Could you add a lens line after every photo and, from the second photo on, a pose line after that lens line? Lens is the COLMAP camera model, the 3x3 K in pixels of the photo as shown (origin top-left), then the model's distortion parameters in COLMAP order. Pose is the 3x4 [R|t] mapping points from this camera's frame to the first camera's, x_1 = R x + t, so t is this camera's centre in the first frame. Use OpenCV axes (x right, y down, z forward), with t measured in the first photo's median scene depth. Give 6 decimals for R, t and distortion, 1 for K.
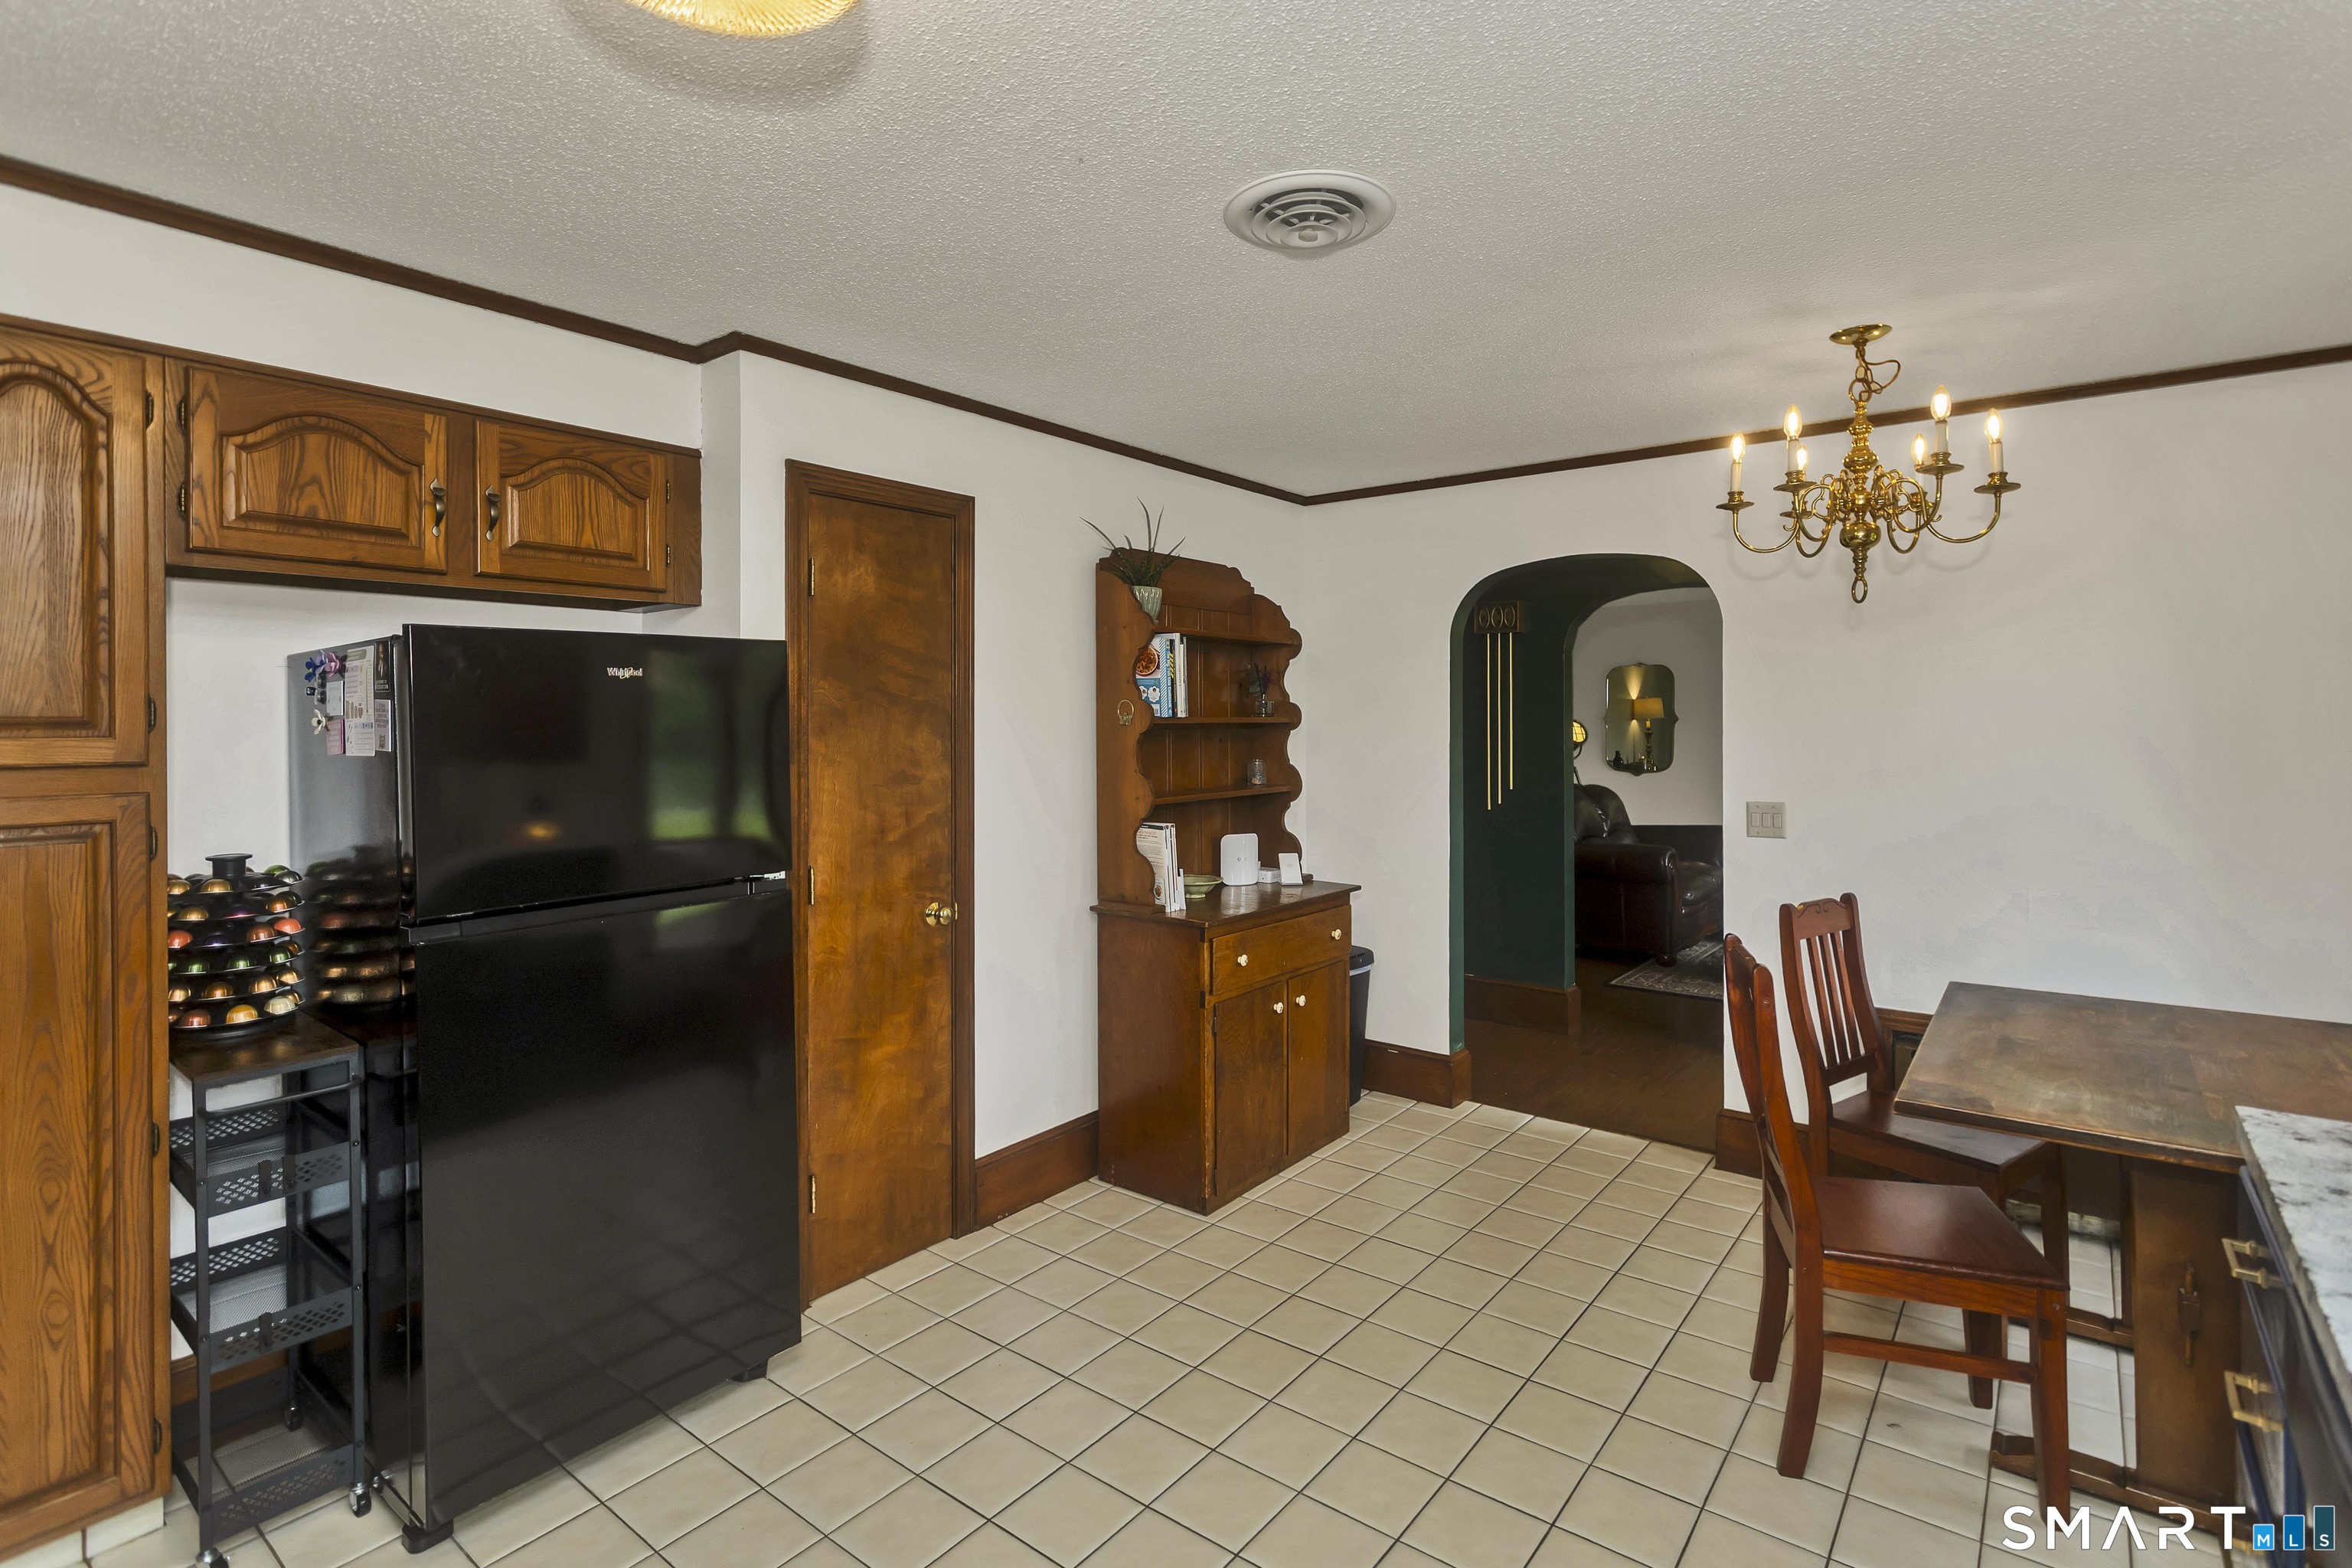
lens RADIAL K [[1152.2, 0, 1174.5], [0, 1152.2, 720.5], [0, 0, 1]] dist [0.006662, -0.000550]
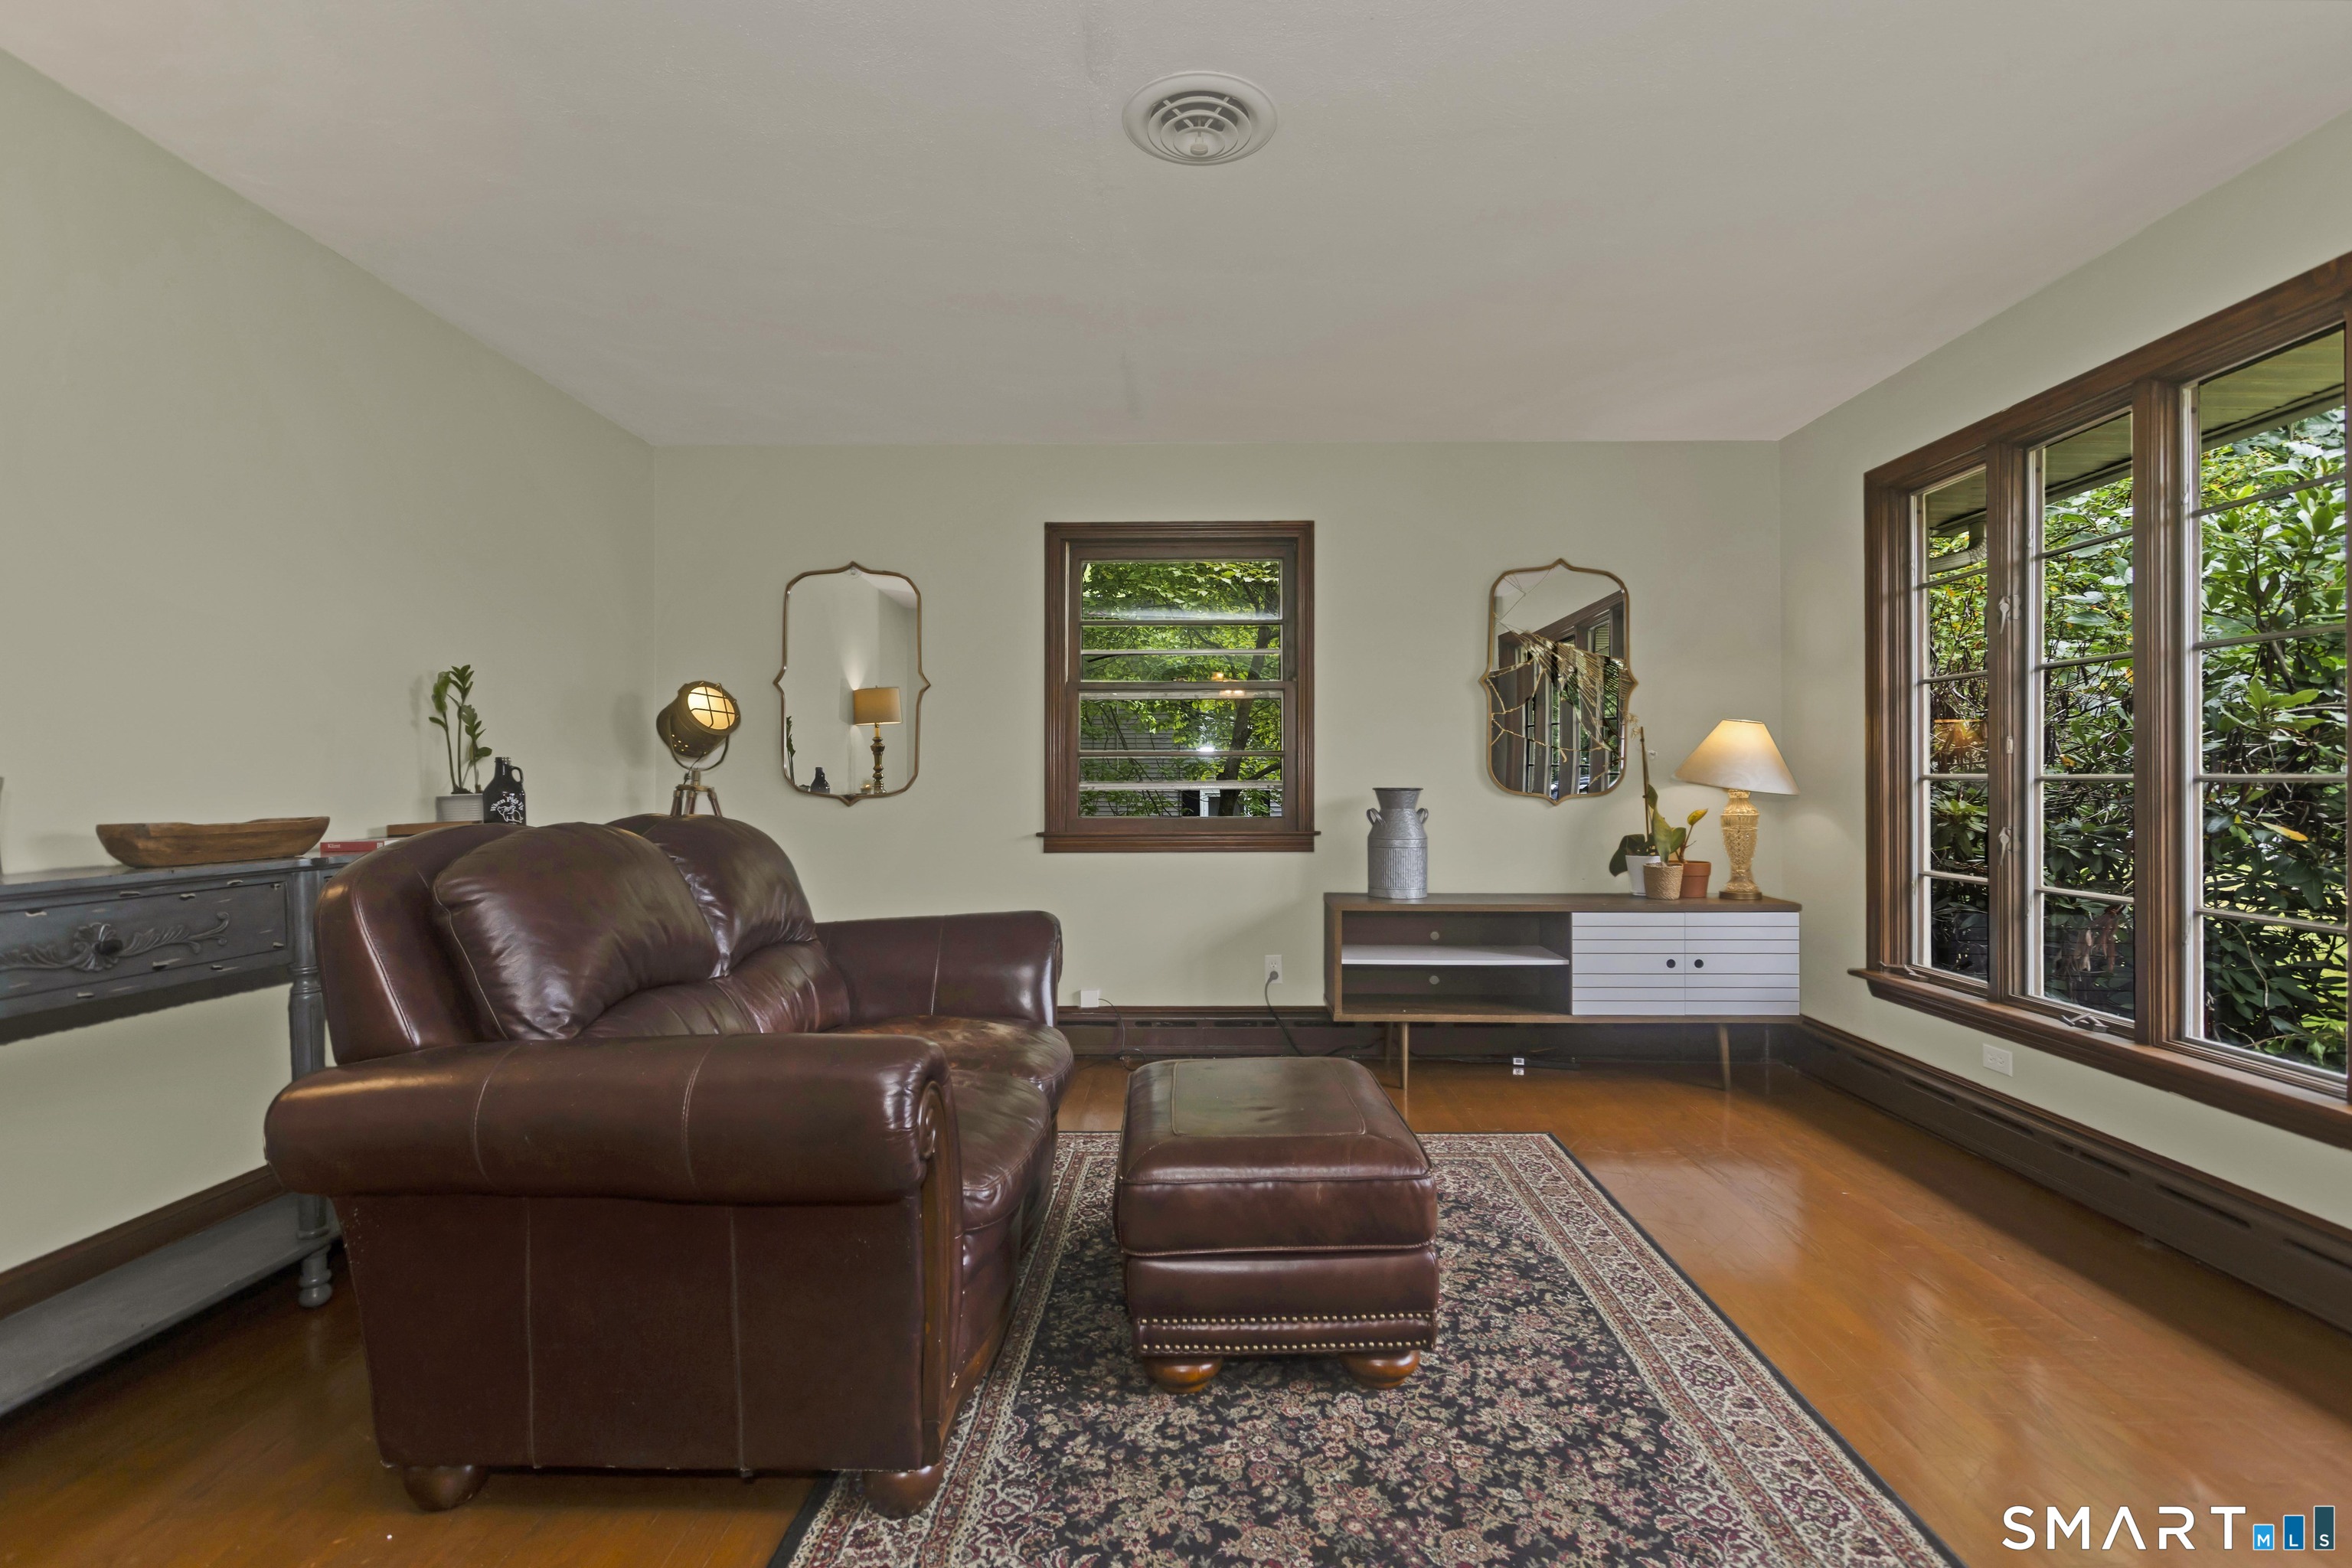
lens RADIAL K [[1152.2, 0, 1221.4], [0, 1152.2, 783.5], [0, 0, 1]] dist [0.006662, -0.000550]
pose [[0.779060, 0.006979, 0.626911, 0.777712], [-0.005379, 0.999976, -0.004447, 0.137596], [-0.626927, 0.000093, 0.779078, 1.849638]]
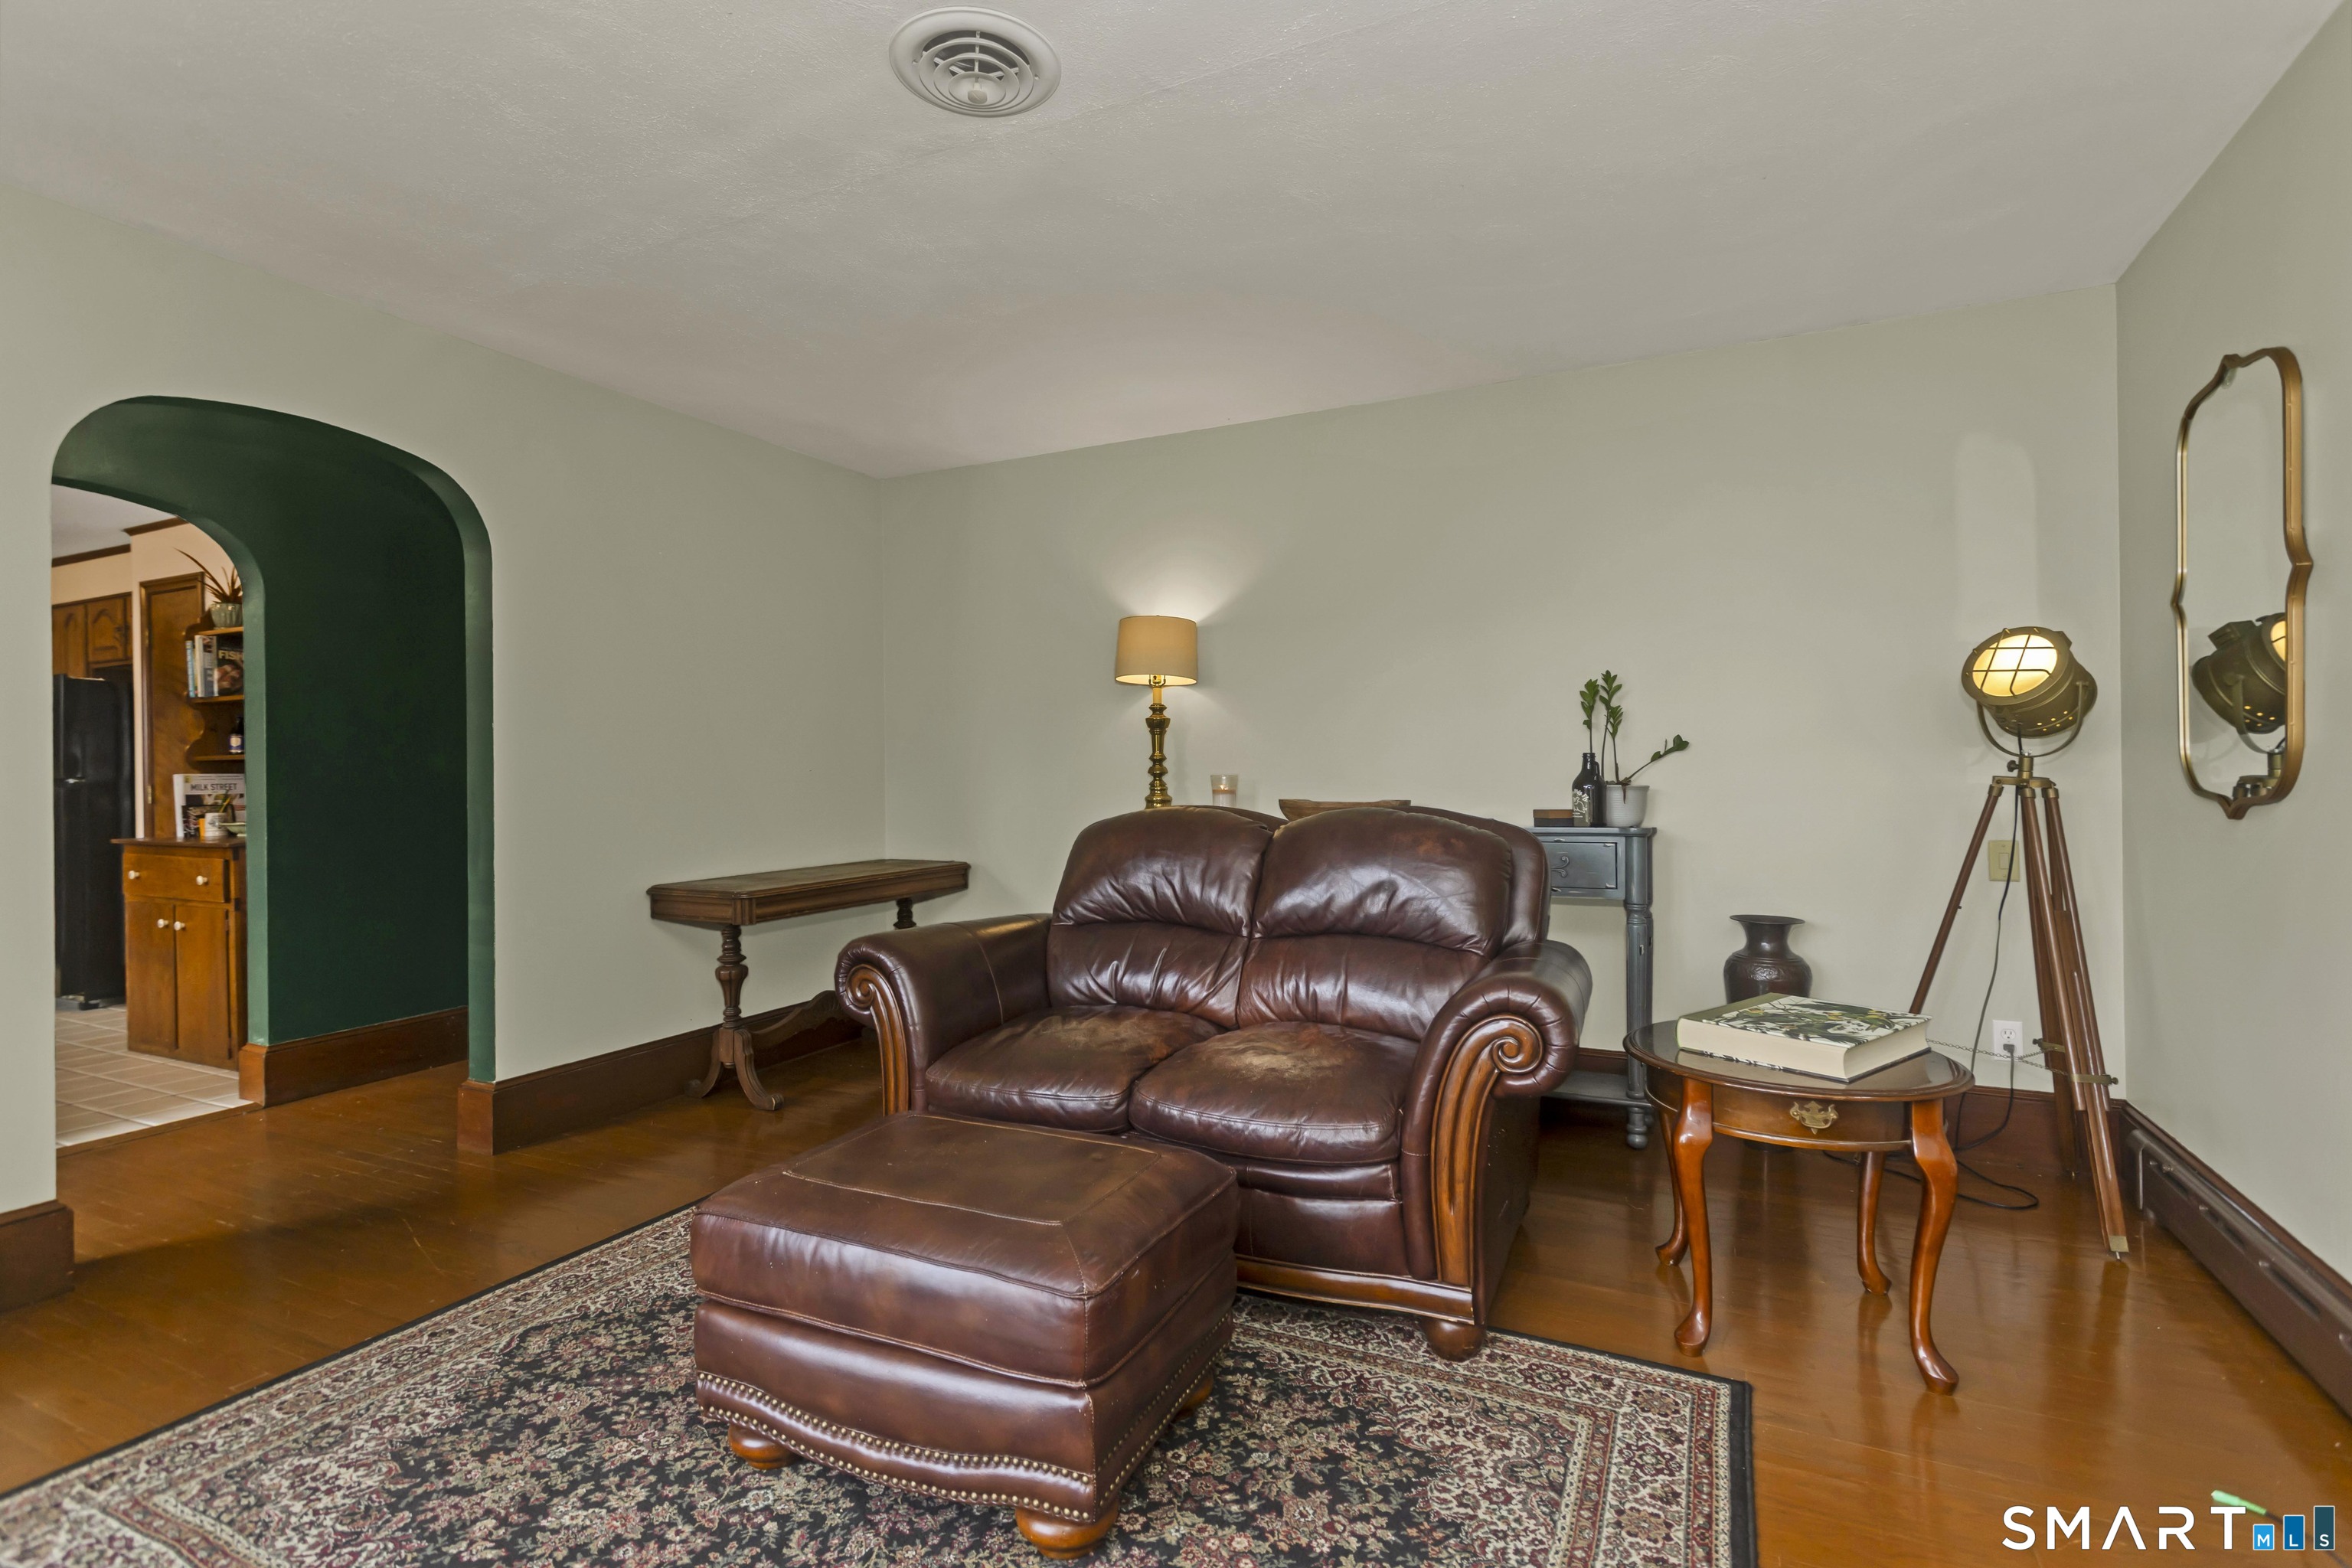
lens RADIAL K [[1152.2, 0, 1195.6], [0, 1152.2, 773.7], [0, 0, 1]] dist [0.006662, -0.000550]
pose [[0.186919, 0.011063, -0.982313, 2.007849], [0.009352, 0.999871, 0.013041, 0.114394], [0.982331, -0.011624, 0.186792, 2.473588]]
